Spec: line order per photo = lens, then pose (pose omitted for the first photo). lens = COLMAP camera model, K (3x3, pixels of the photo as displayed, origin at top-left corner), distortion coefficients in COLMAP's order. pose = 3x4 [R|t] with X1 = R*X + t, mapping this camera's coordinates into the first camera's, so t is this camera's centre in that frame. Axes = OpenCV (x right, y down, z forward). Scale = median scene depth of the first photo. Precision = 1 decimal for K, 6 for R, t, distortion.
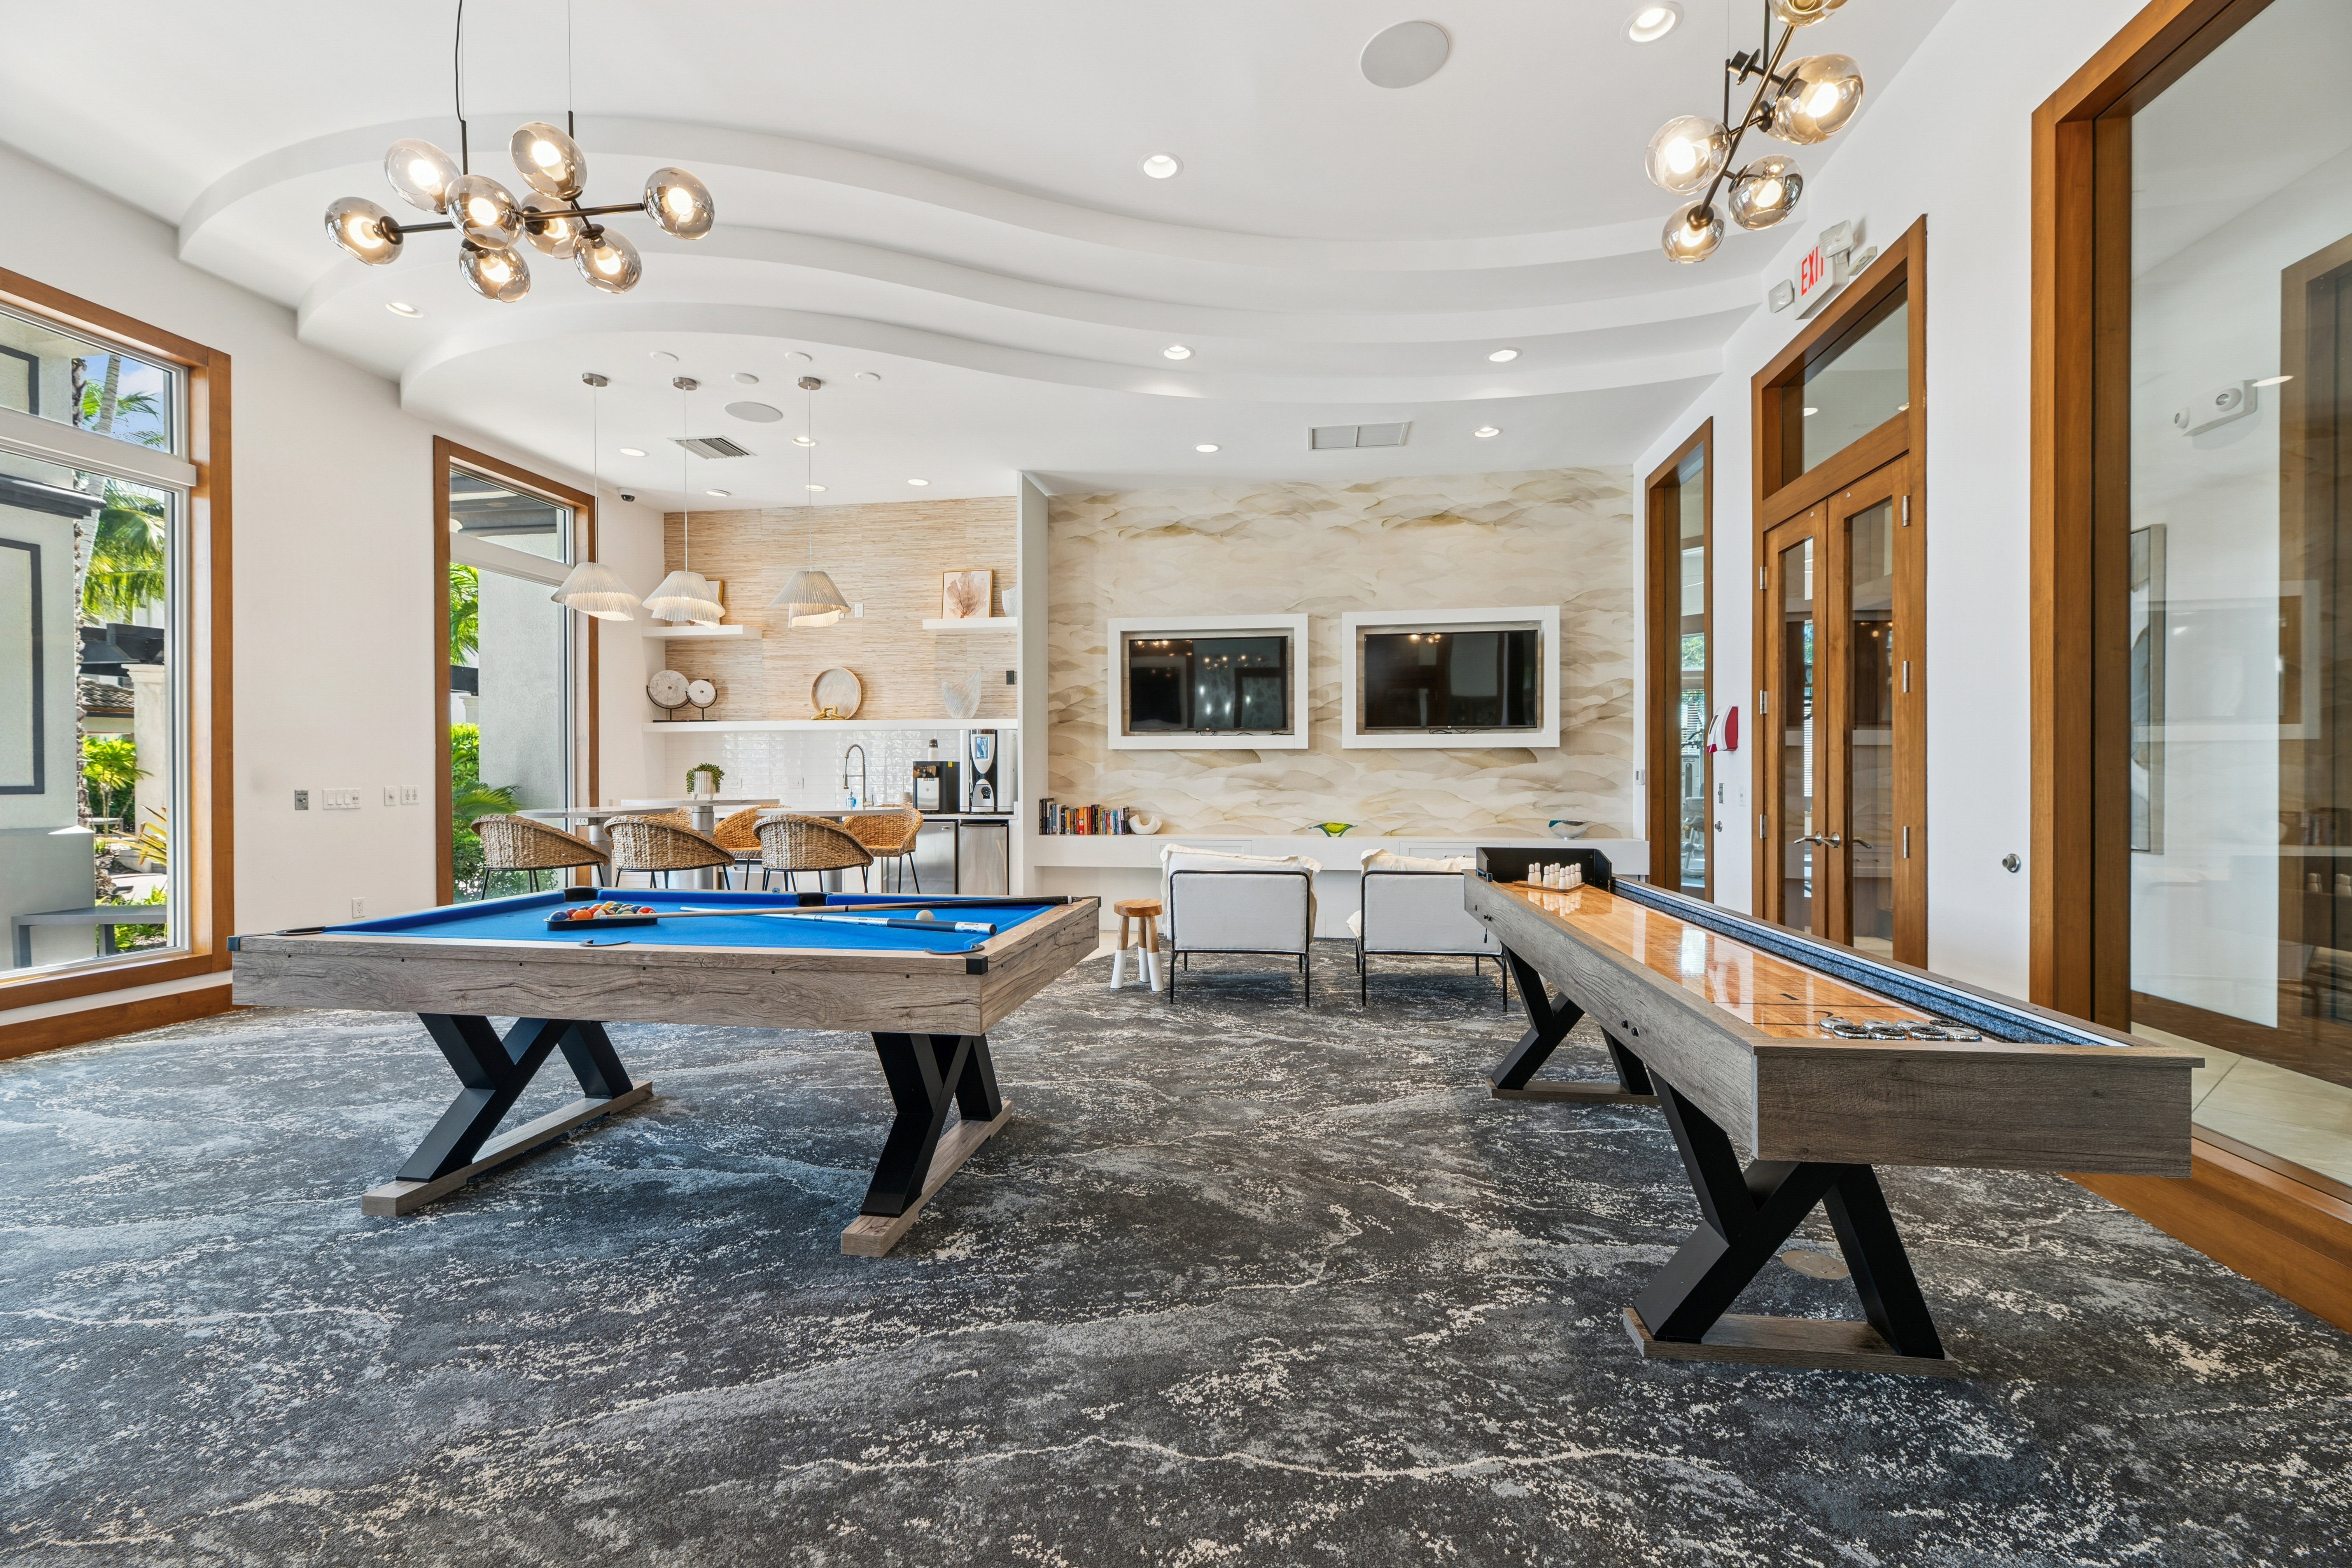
lens RADIAL K [[947.0, 0, 1184.7], [0, 947.0, 780.8], [0, 0, 1]] dist [-0.000526, -0.001427]
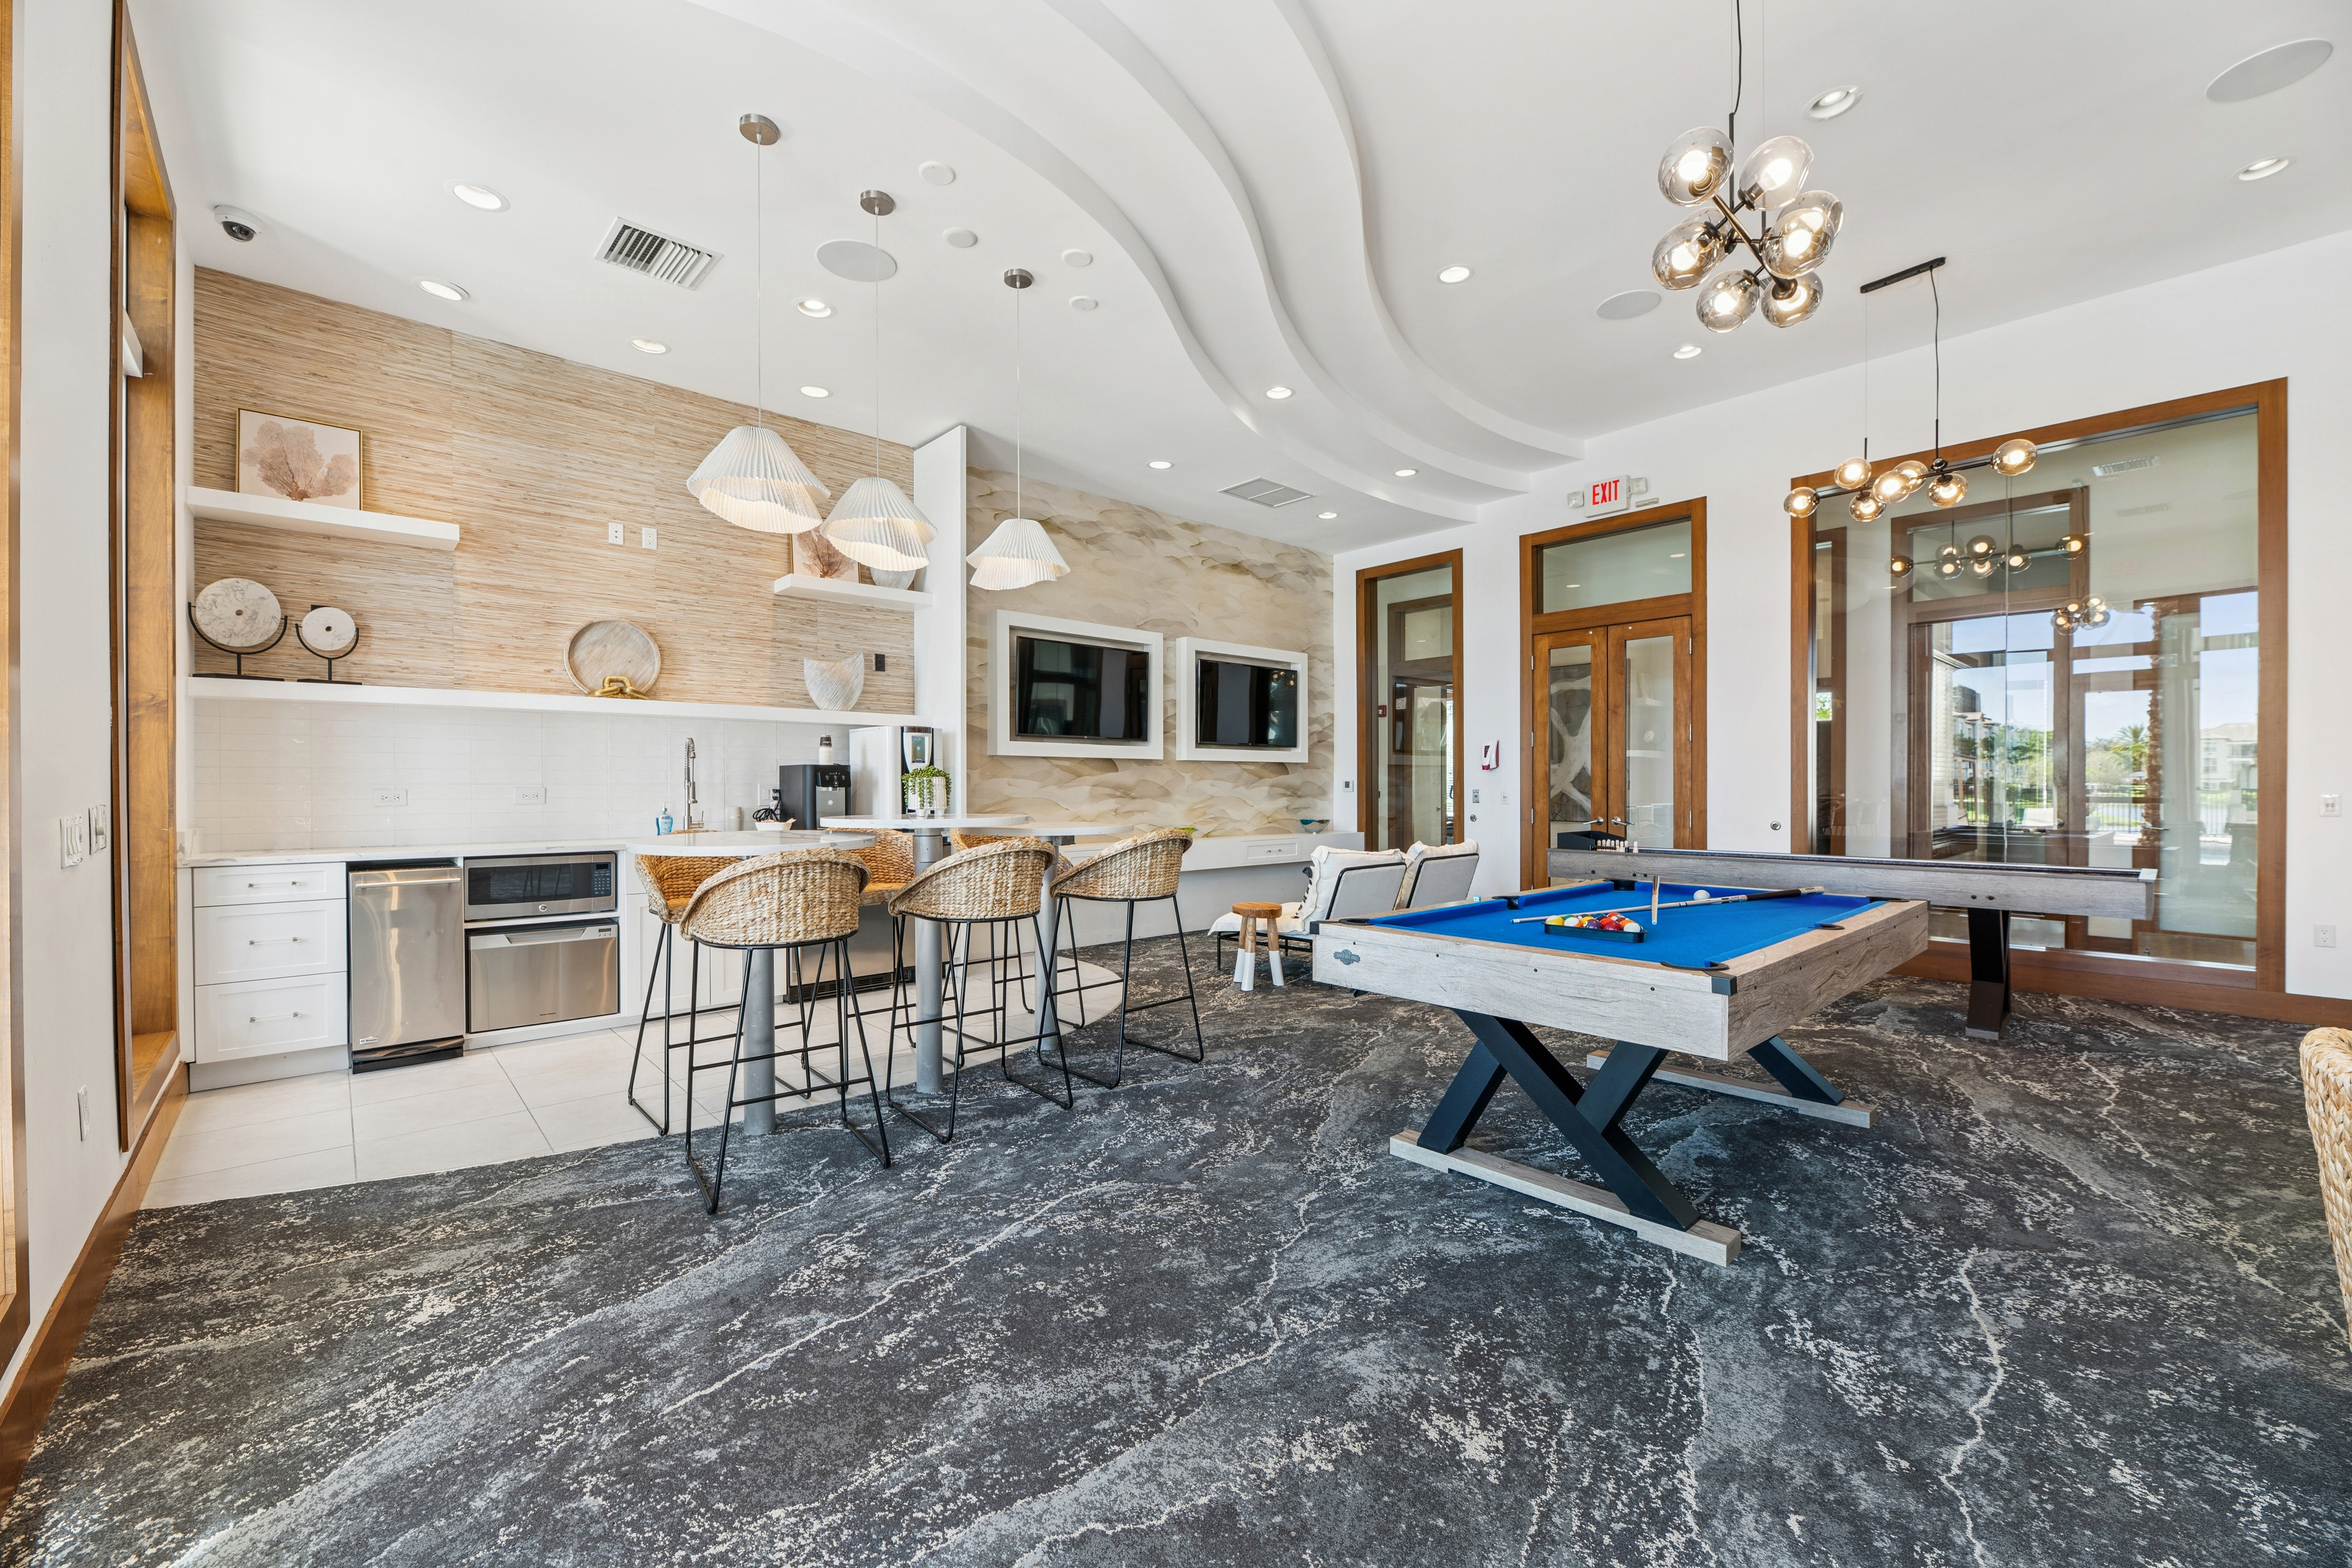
lens RADIAL K [[947.0, 0, 1195.0], [0, 947.0, 790.6], [0, 0, 1]] dist [-0.000526, -0.001427]
pose [[0.624948, -0.003627, 0.780658, -0.685102], [0.001908, 0.999993, 0.003118, -0.001732], [-0.780664, -0.000459, 0.624951, 0.298532]]
